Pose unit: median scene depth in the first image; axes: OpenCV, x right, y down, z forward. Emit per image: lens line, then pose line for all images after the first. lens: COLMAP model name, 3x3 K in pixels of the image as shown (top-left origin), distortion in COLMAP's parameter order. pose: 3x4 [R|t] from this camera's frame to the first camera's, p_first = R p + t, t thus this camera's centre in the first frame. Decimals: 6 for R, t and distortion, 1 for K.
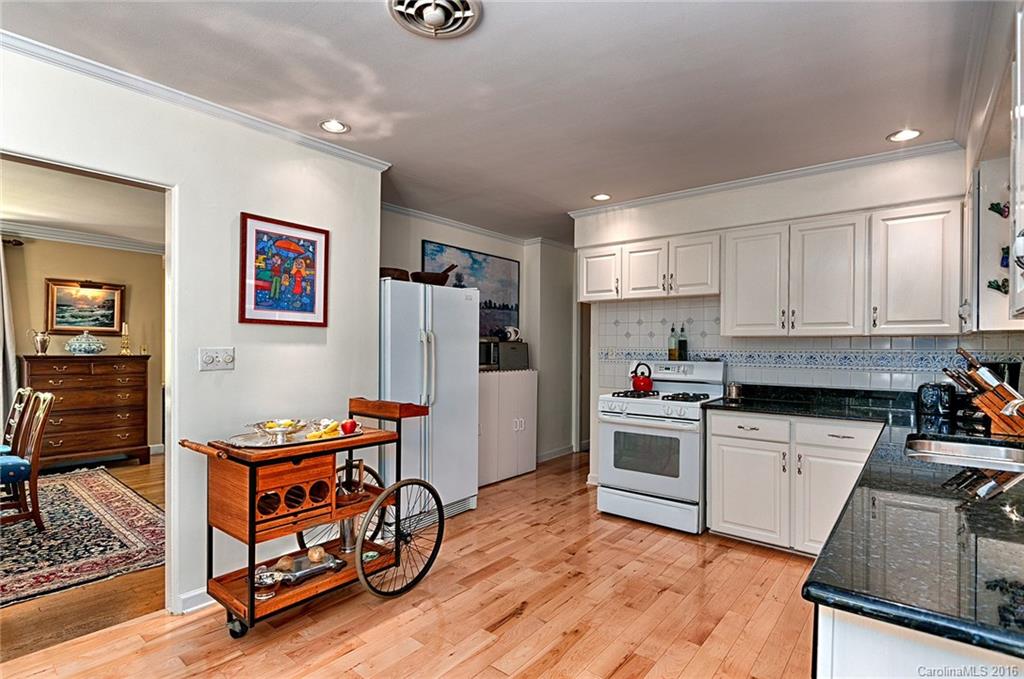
lens RADIAL K [[506.6, 0, 504.5], [0, 506.6, 349.0], [0, 0, 1]] dist [0.013264, -0.001001]
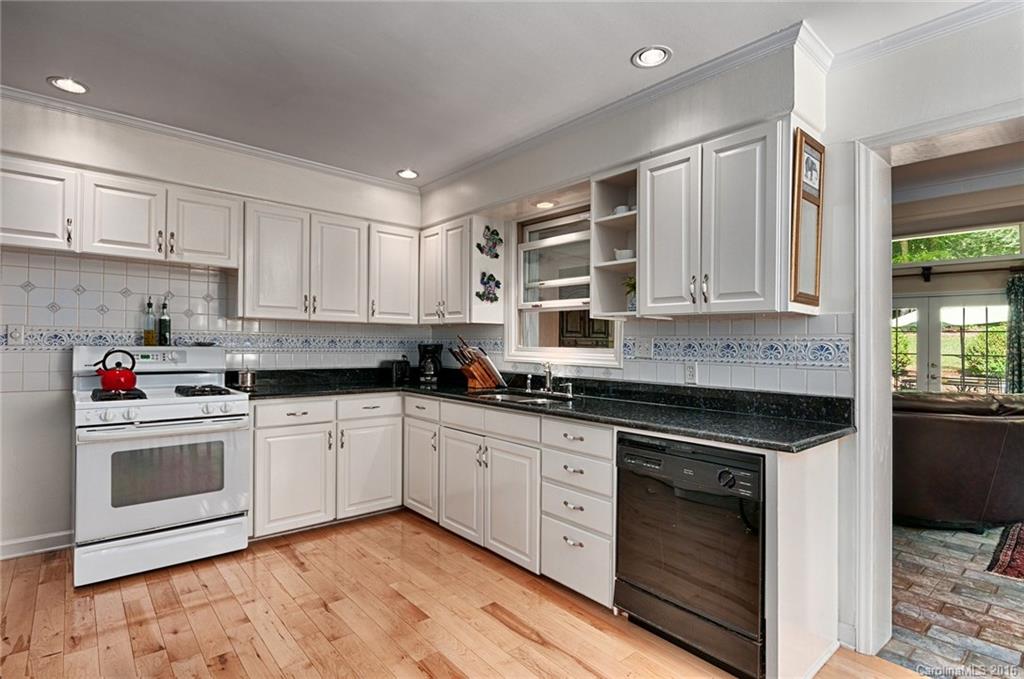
lens RADIAL K [[506.6, 0, 502.4], [0, 506.6, 335.4], [0, 0, 1]] dist [0.013264, -0.001001]
pose [[0.181290, 0.011431, 0.983363, -0.364656], [-0.010605, 0.999897, -0.009668, 0.010183], [-0.983372, -0.008676, 0.181393, 0.399921]]
